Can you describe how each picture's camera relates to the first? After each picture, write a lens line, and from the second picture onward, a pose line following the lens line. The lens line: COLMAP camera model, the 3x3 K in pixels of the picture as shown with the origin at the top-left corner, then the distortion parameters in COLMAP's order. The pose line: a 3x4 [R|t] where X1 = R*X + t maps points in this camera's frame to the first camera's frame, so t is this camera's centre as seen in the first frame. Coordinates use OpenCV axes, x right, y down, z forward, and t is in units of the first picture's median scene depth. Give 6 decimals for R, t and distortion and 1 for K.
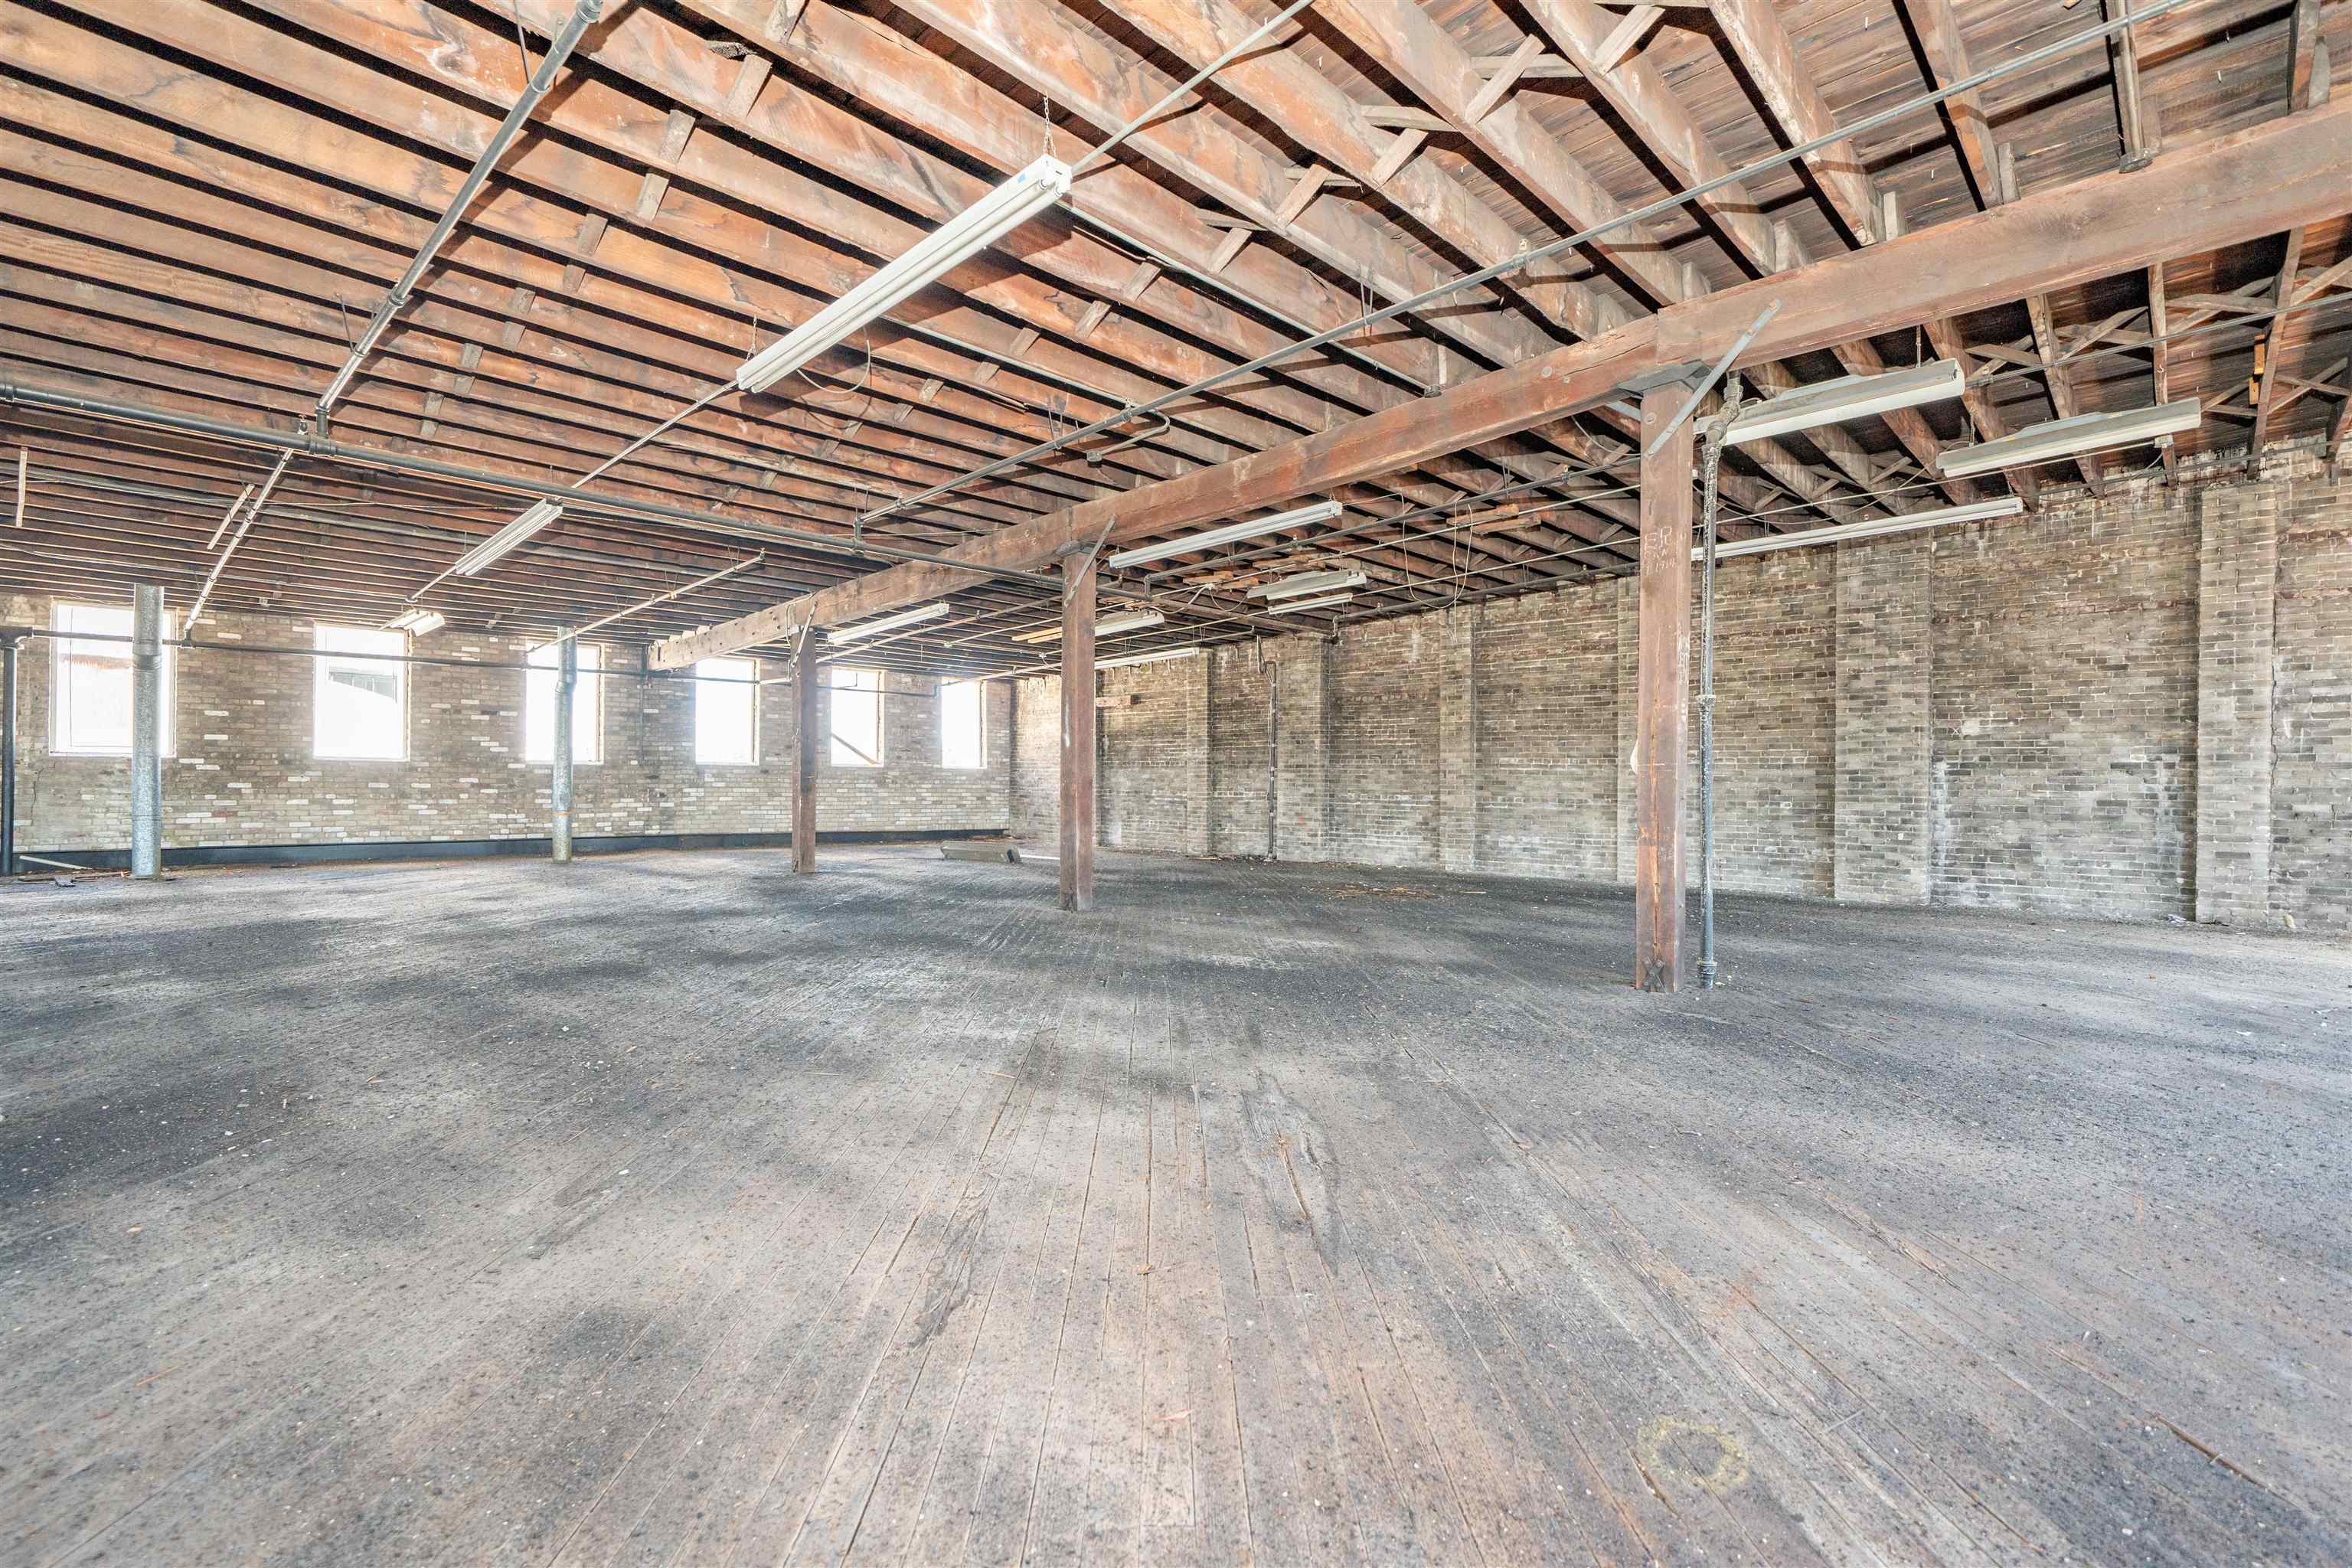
lens RADIAL K [[1101.3, 0, 1168.4], [0, 1101.3, 784.0], [0, 0, 1]] dist [-0.000969, 0.000801]
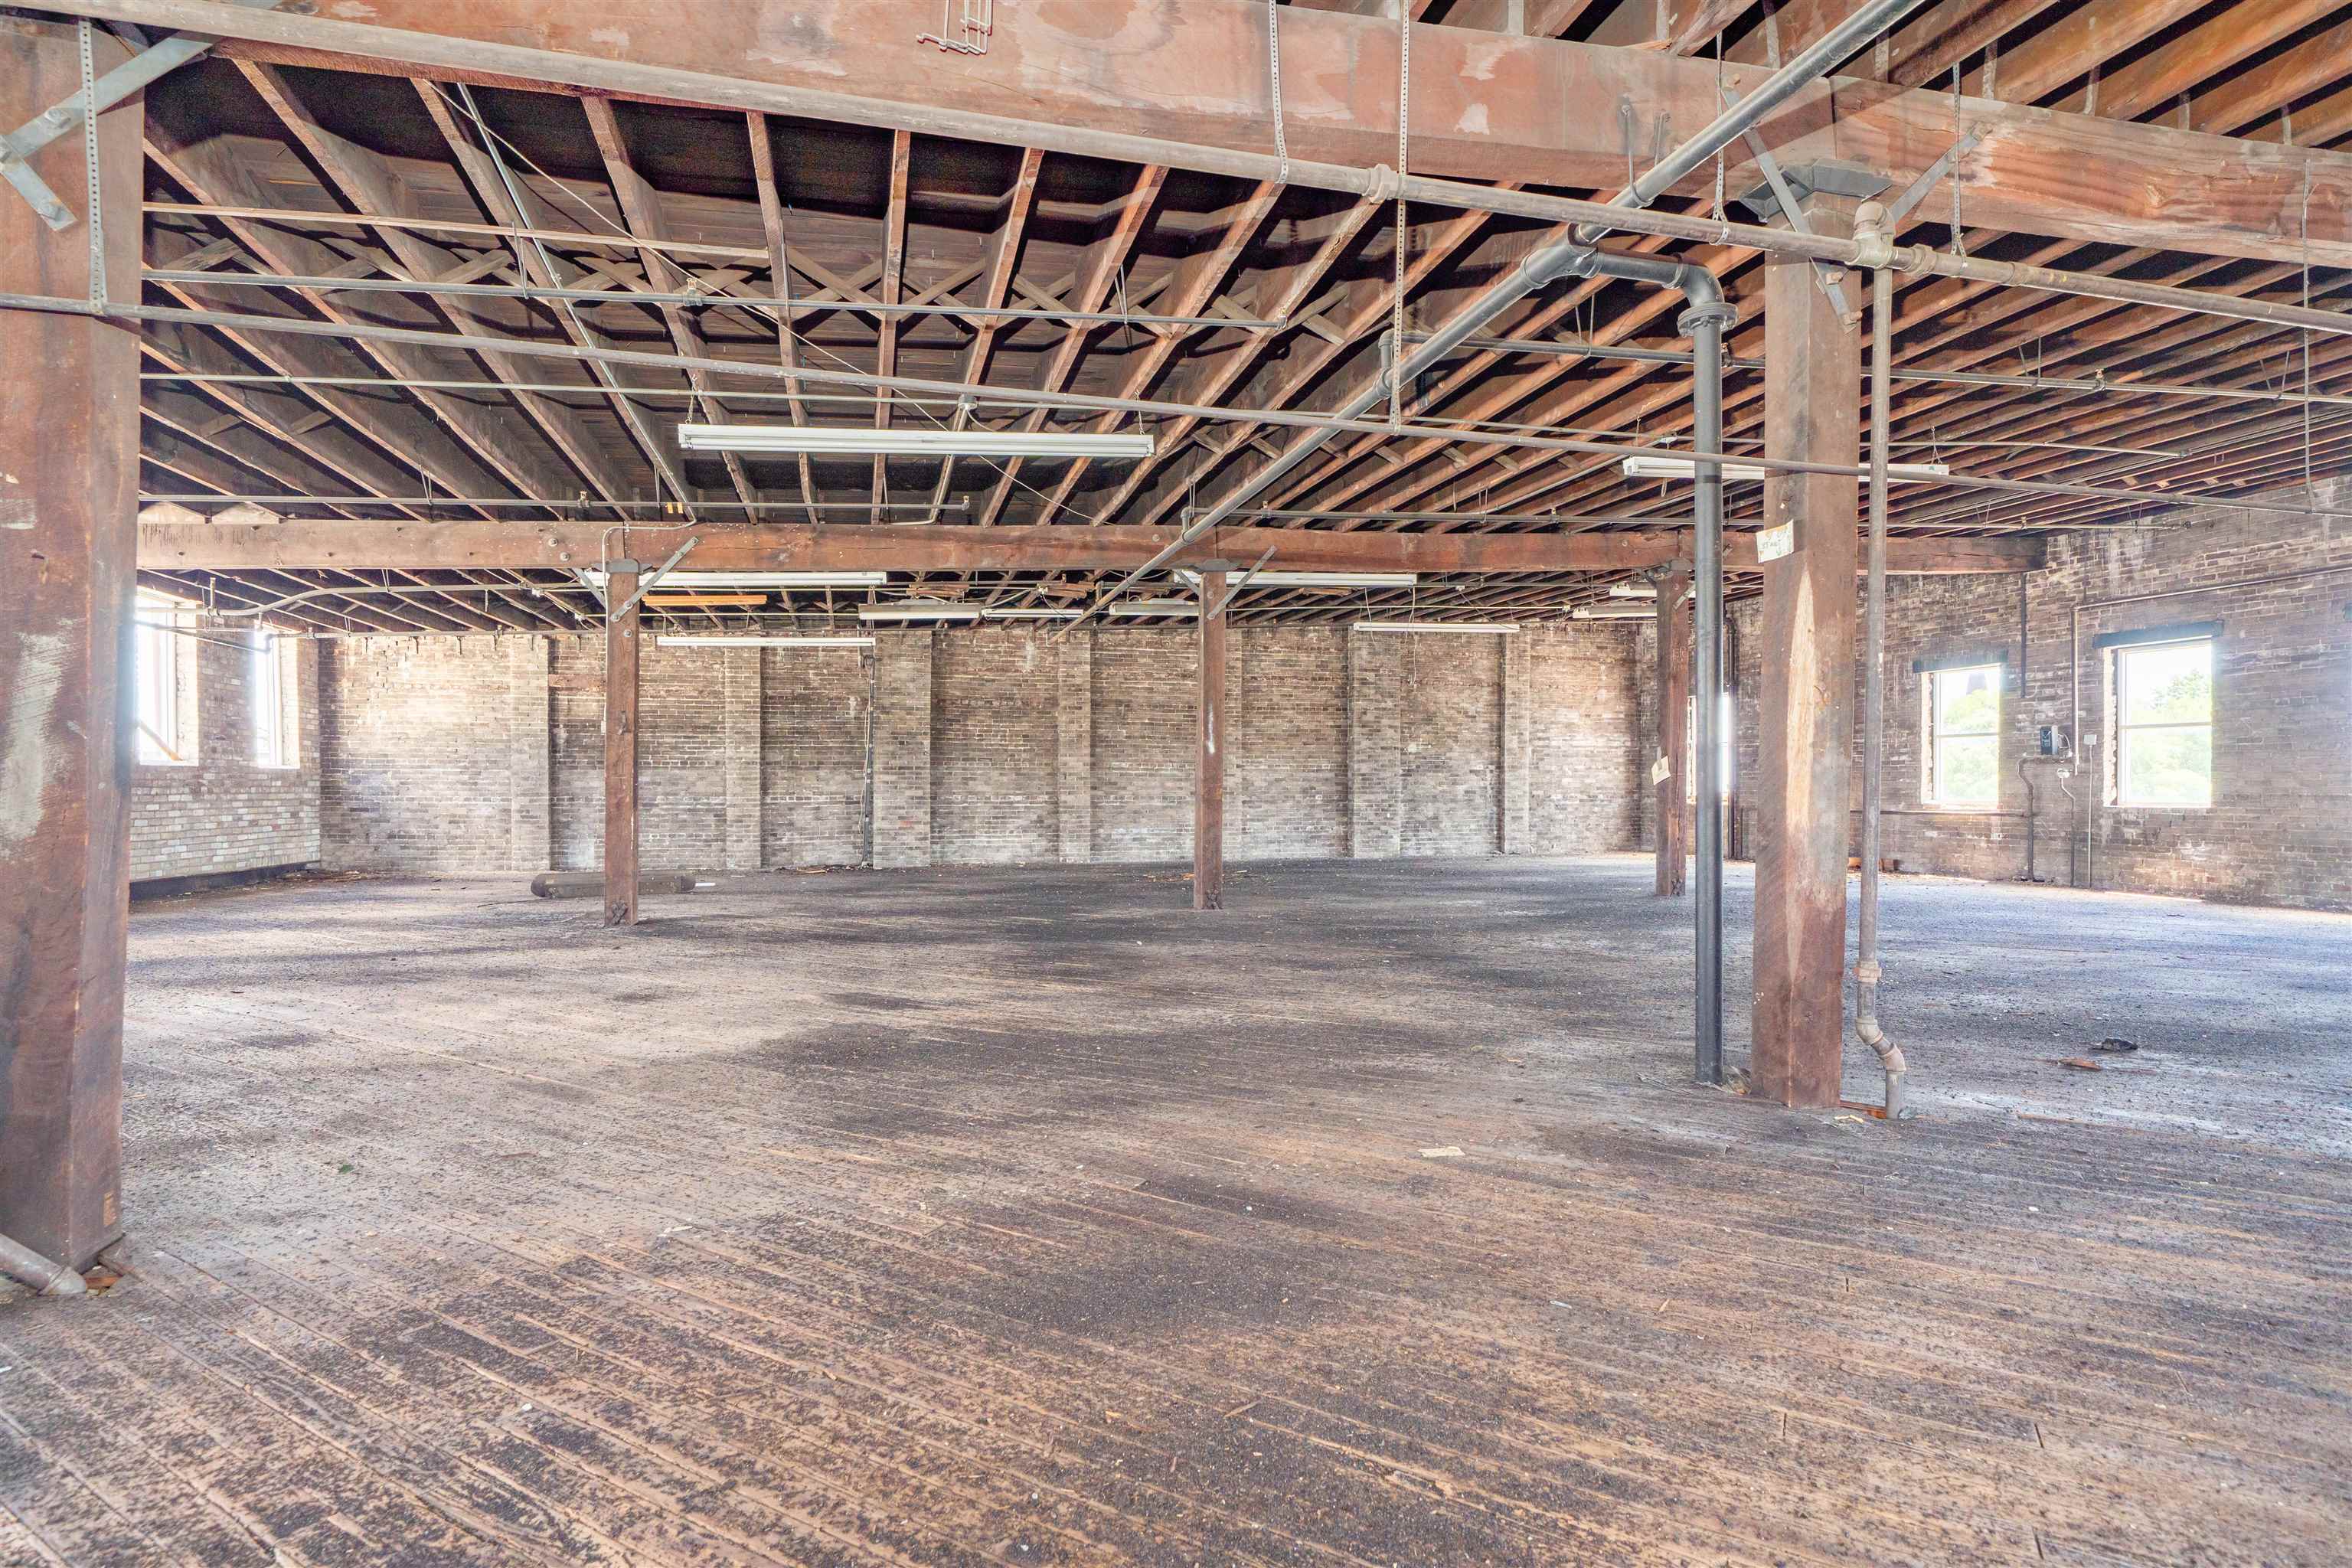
lens RADIAL K [[1163.7, 0, 1183.4], [0, 1163.7, 790.0], [0, 0, 1]] dist [0.000664, 0.002471]
pose [[0.504489, -0.012913, 0.863322, -0.687840], [0.007437, 0.999916, 0.010610, -0.006463], [-0.863386, 0.001068, 0.504542, 0.296989]]
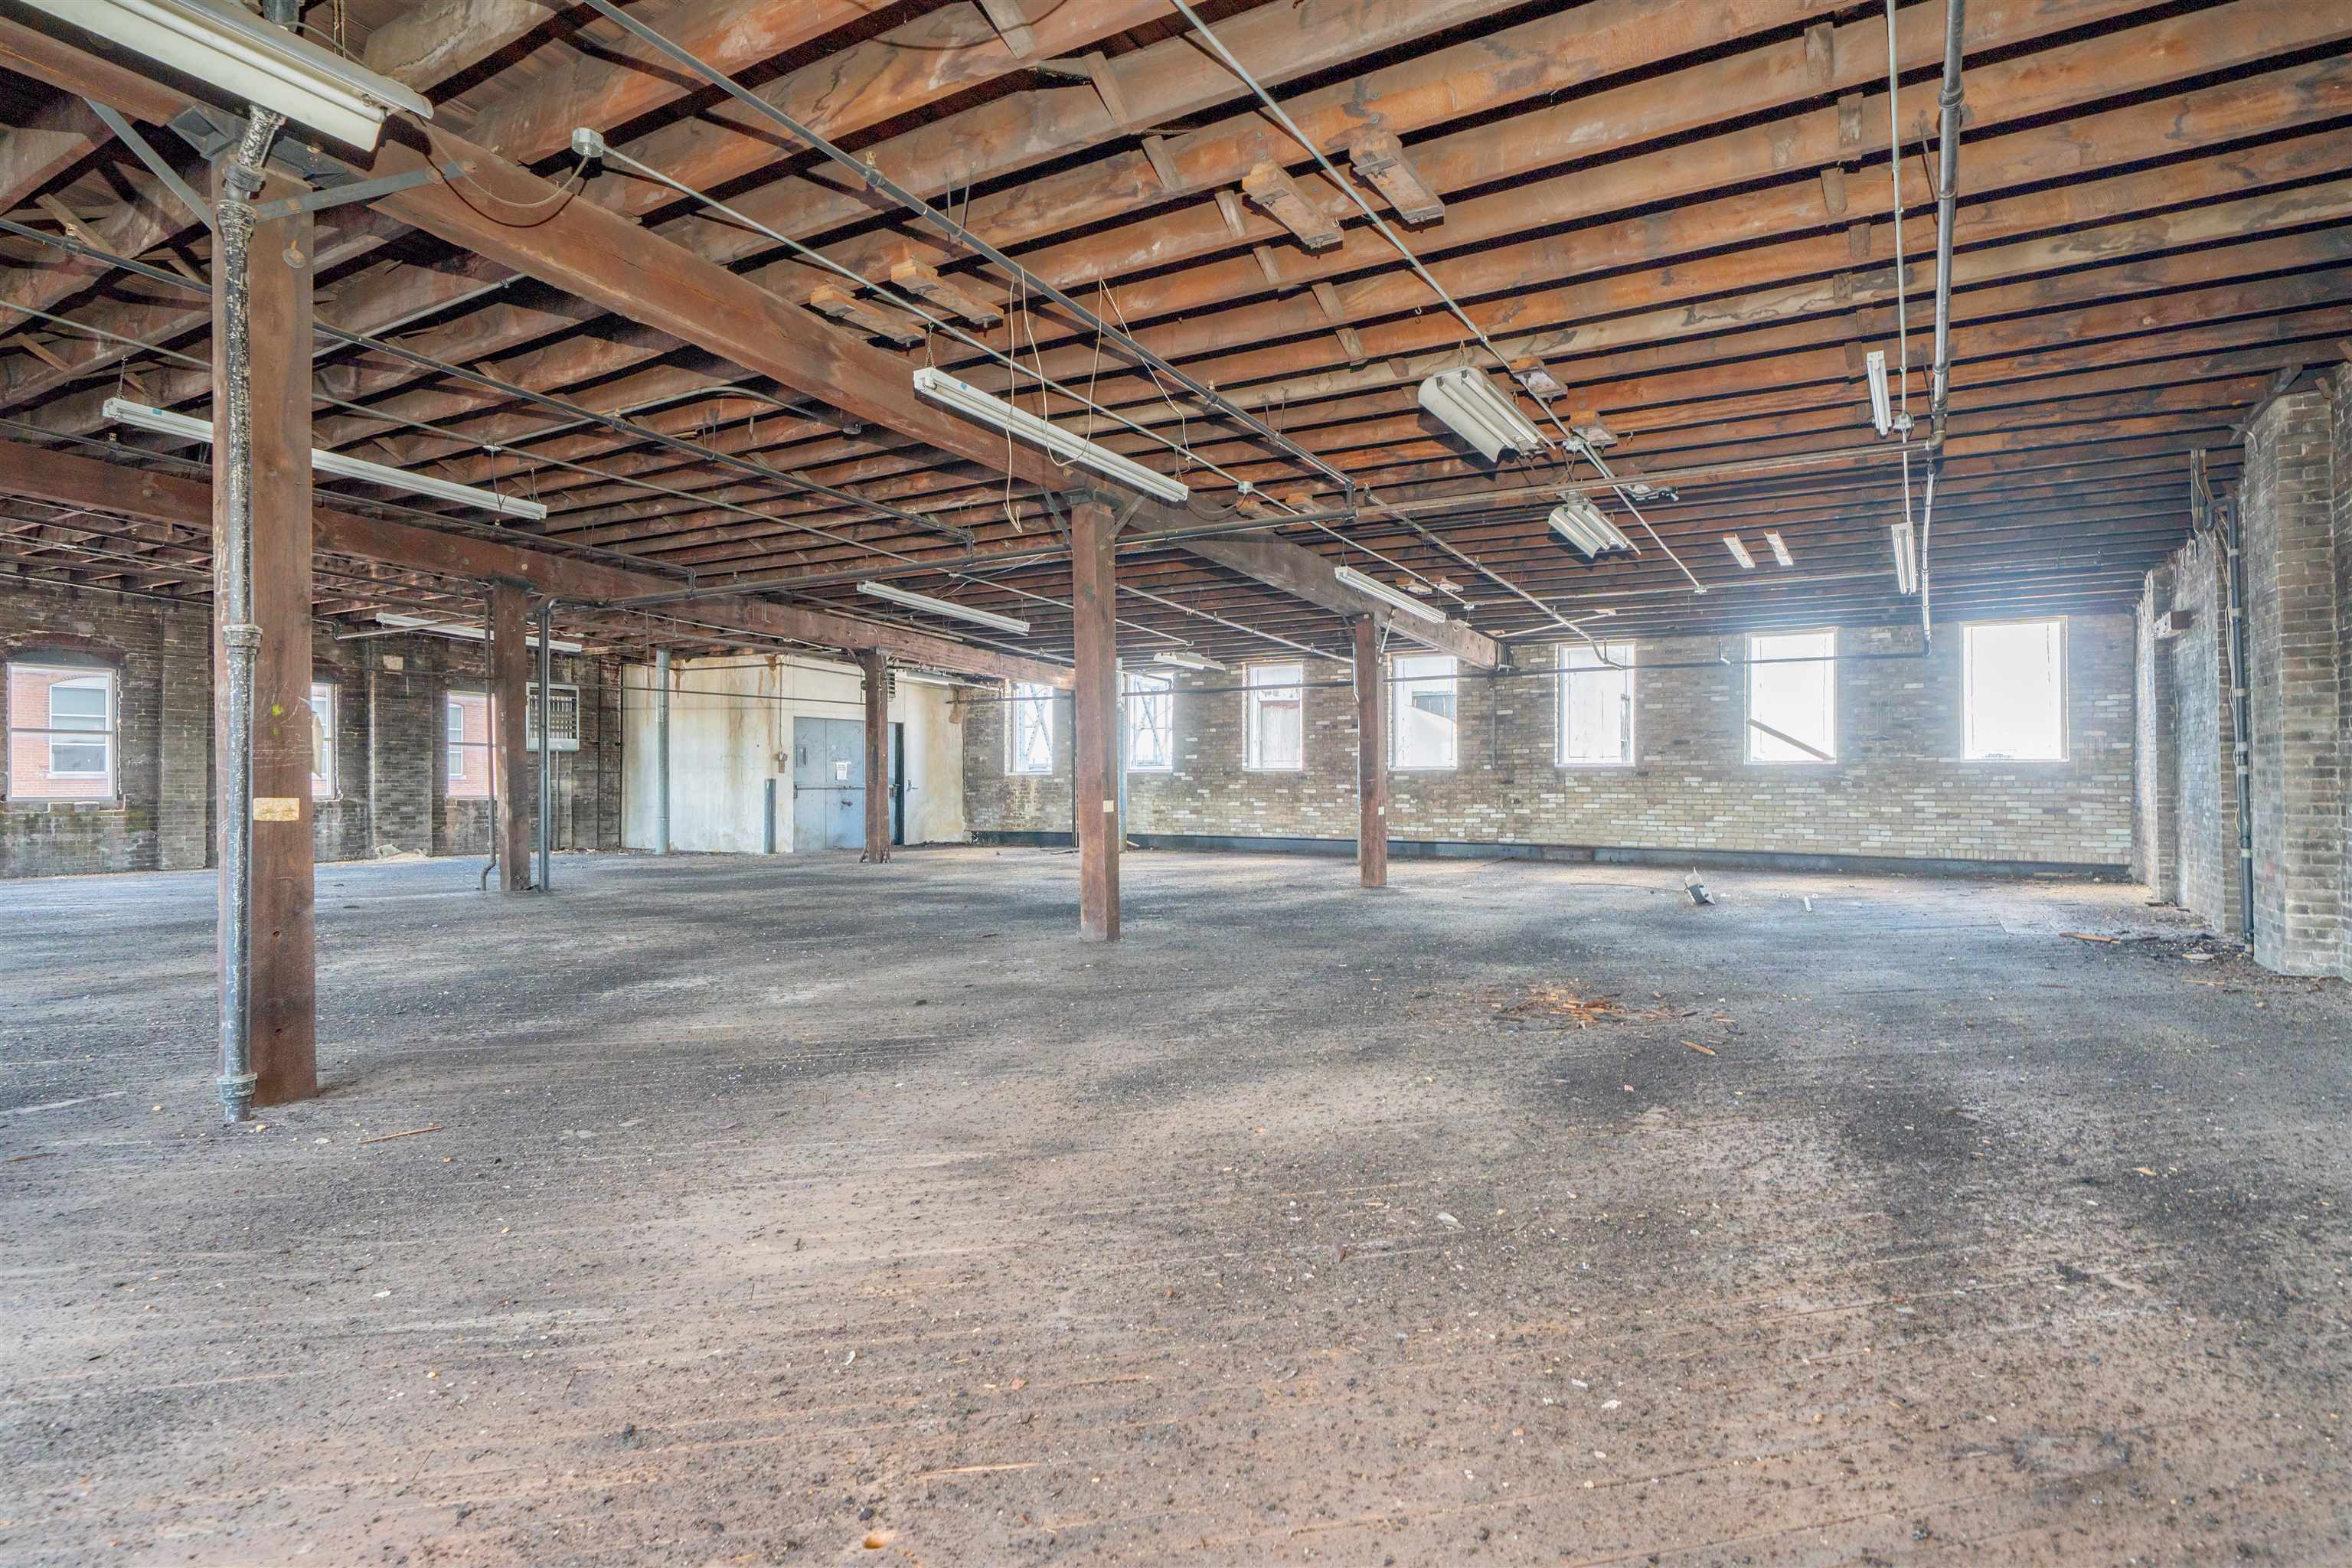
lens RADIAL K [[1163.7, 0, 1171.3], [0, 1163.7, 778.0], [0, 0, 1]] dist [0.000664, 0.002471]
pose [[0.233546, -0.010523, -0.972289, 0.476259], [0.003930, 0.999943, -0.009878, -0.000931], [0.972338, -0.001514, 0.233574, 0.530872]]
